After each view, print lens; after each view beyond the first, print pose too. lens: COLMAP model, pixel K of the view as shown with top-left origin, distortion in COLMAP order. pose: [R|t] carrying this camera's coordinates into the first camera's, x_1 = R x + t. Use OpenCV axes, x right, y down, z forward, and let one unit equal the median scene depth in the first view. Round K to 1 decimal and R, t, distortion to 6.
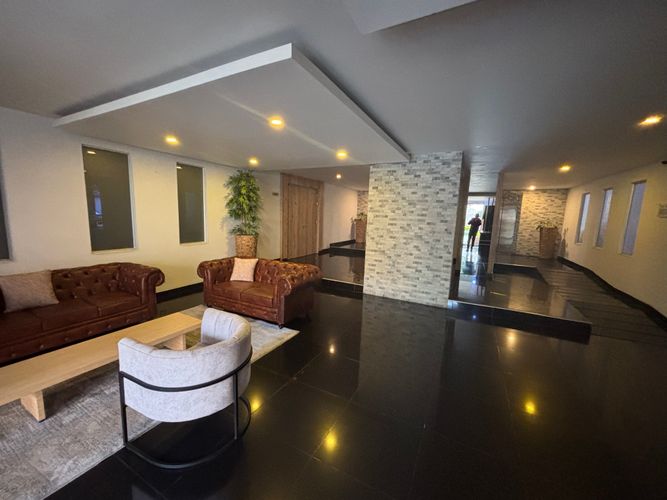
lens RADIAL K [[265.3, 0, 338.7], [0, 265.3, 249.6], [0, 0, 1]] dist [0.000086, 0.000341]
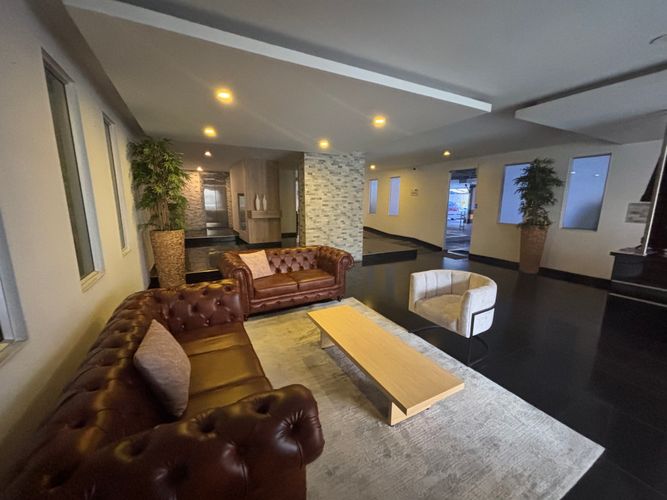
lens RADIAL K [[265.3, 0, 337.6], [0, 265.3, 251.6], [0, 0, 1]] dist [0.000086, 0.000341]
pose [[0.558255, -0.187970, 0.808095, -0.817420], [0.119090, 0.982066, 0.146166, -0.057805], [-0.821078, 0.014638, 0.570629, 0.263455]]
